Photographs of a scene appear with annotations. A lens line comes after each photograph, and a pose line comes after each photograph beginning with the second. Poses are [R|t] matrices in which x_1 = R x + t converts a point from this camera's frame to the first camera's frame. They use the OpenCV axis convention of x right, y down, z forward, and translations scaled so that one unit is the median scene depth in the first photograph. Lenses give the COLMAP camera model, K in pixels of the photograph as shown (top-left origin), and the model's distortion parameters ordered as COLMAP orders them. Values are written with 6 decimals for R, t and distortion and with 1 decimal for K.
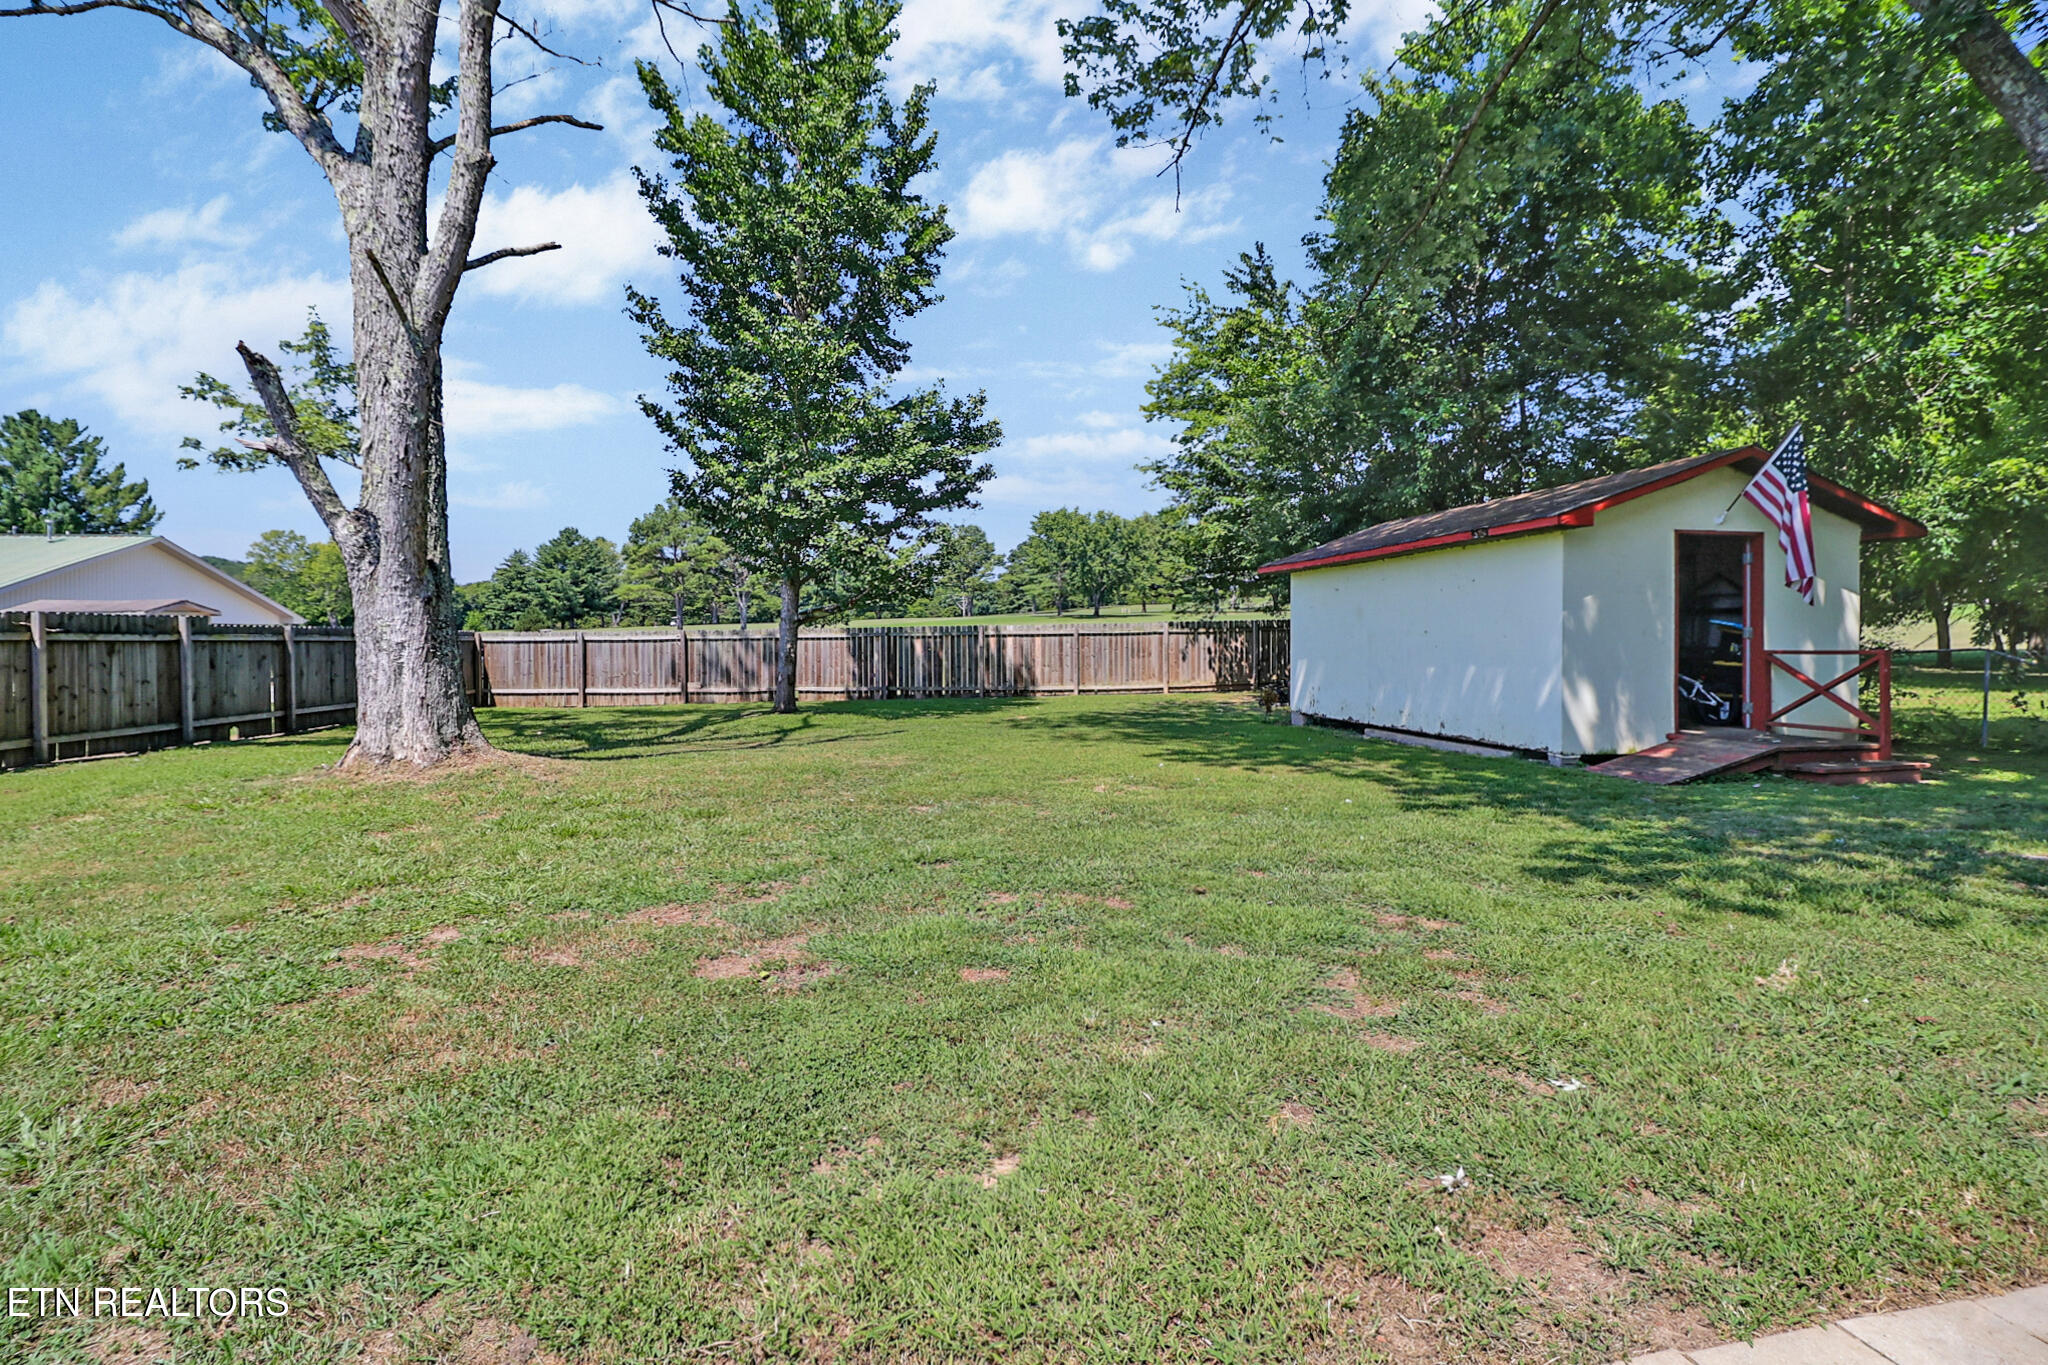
lens RADIAL K [[940.5, 0, 1033.9], [0, 940.5, 664.9], [0, 0, 1]] dist [-0.006108, -0.004317]
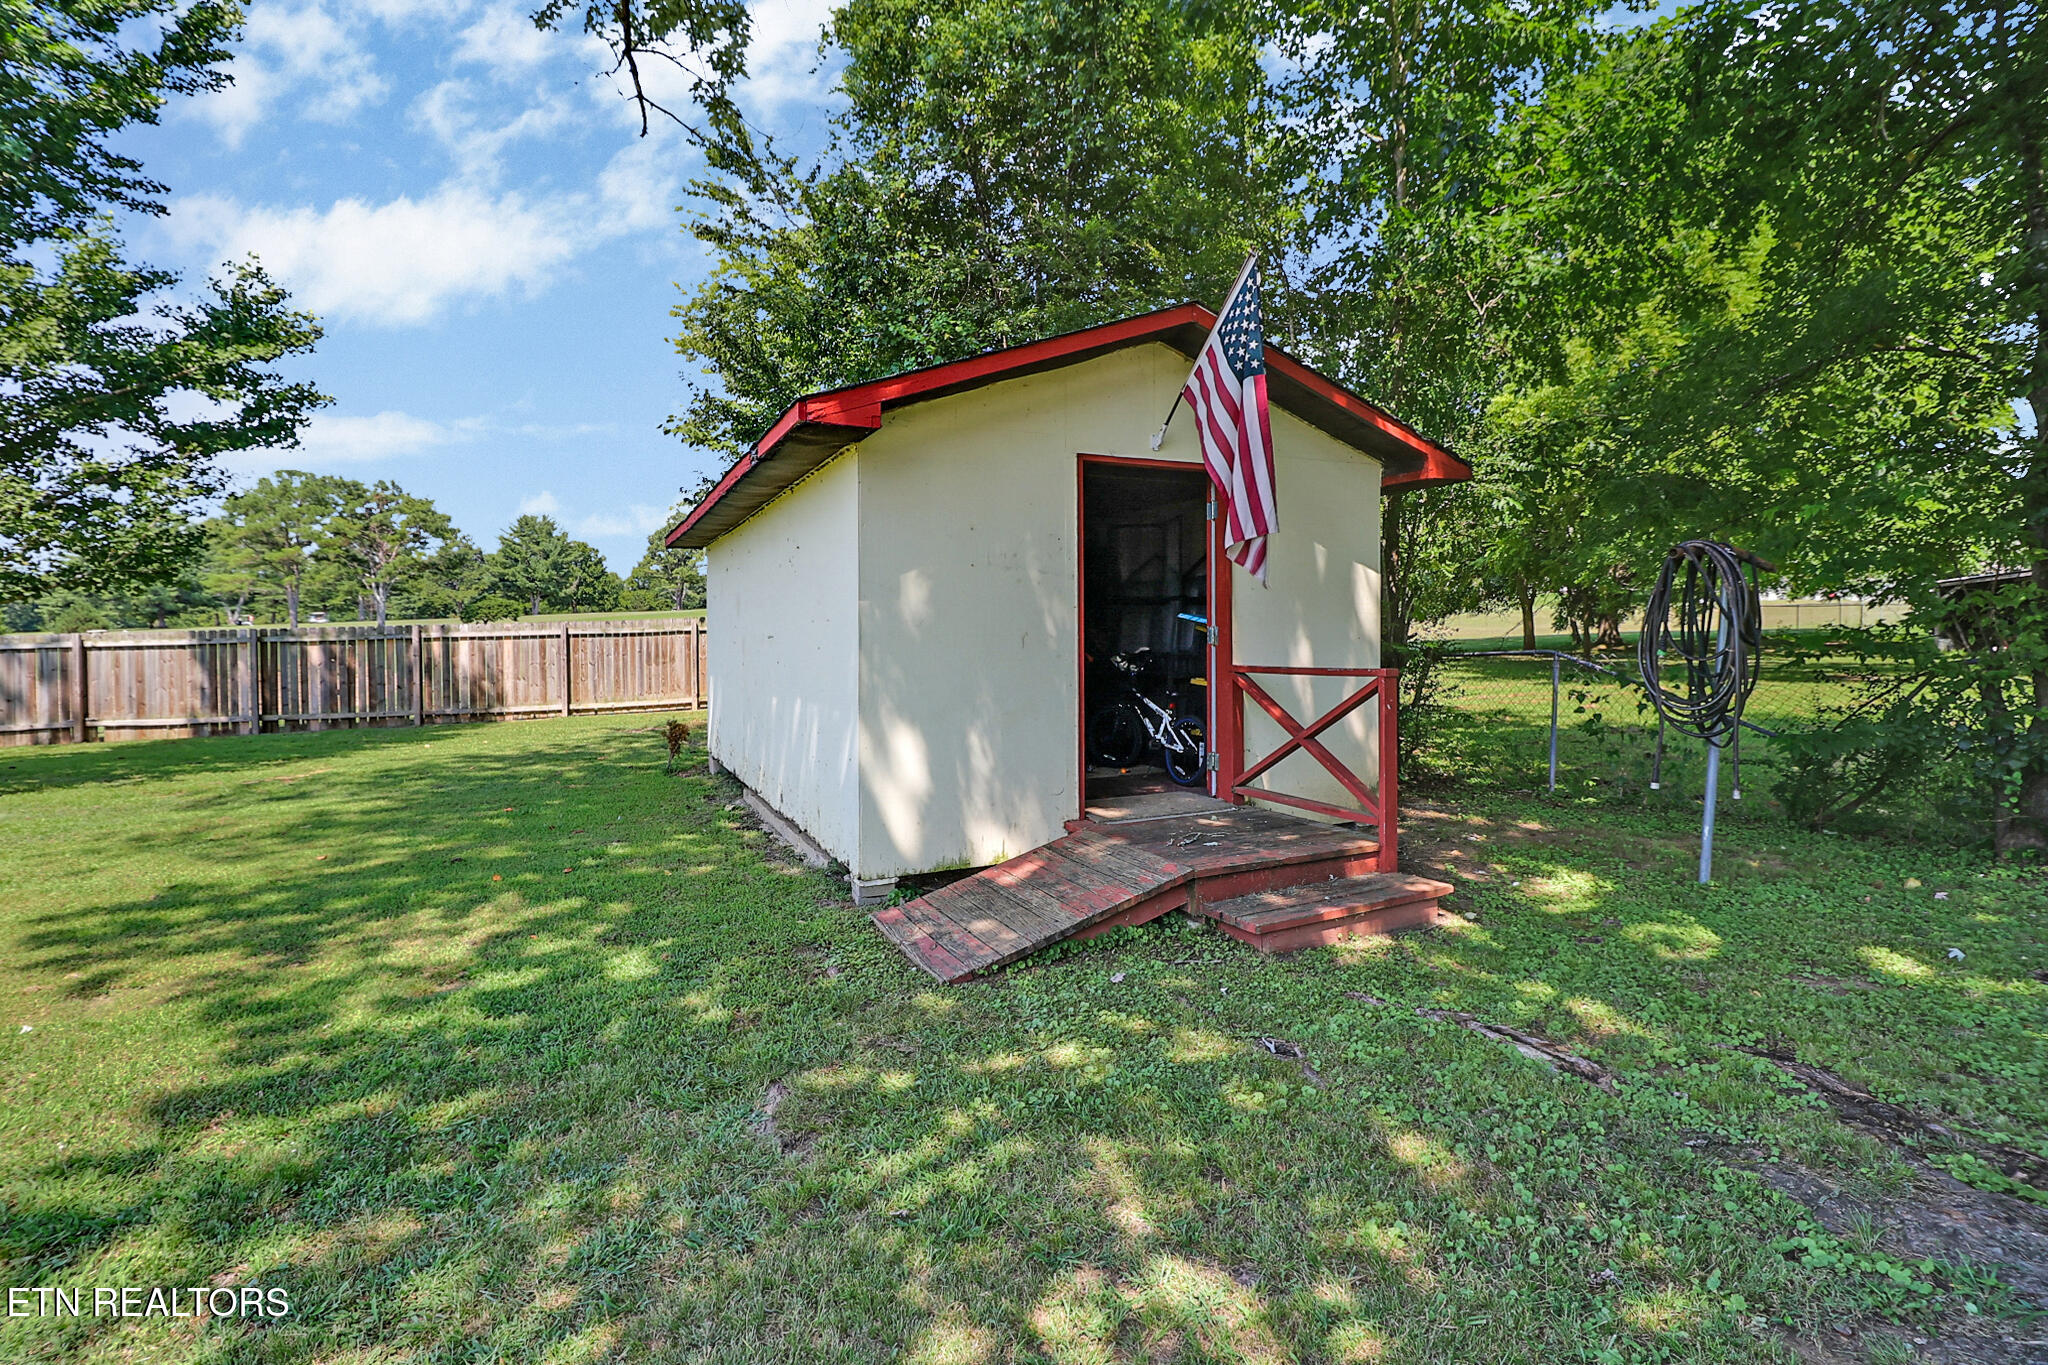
lens RADIAL K [[940.5, 0, 1010.9], [0, 940.5, 680.0], [0, 0, 1]] dist [-0.006108, -0.004317]
pose [[0.965901, -0.026312, 0.257572, 0.204364], [0.019898, 0.999424, 0.027478, -0.010485], [-0.258147, -0.021415, 0.965868, 0.191874]]
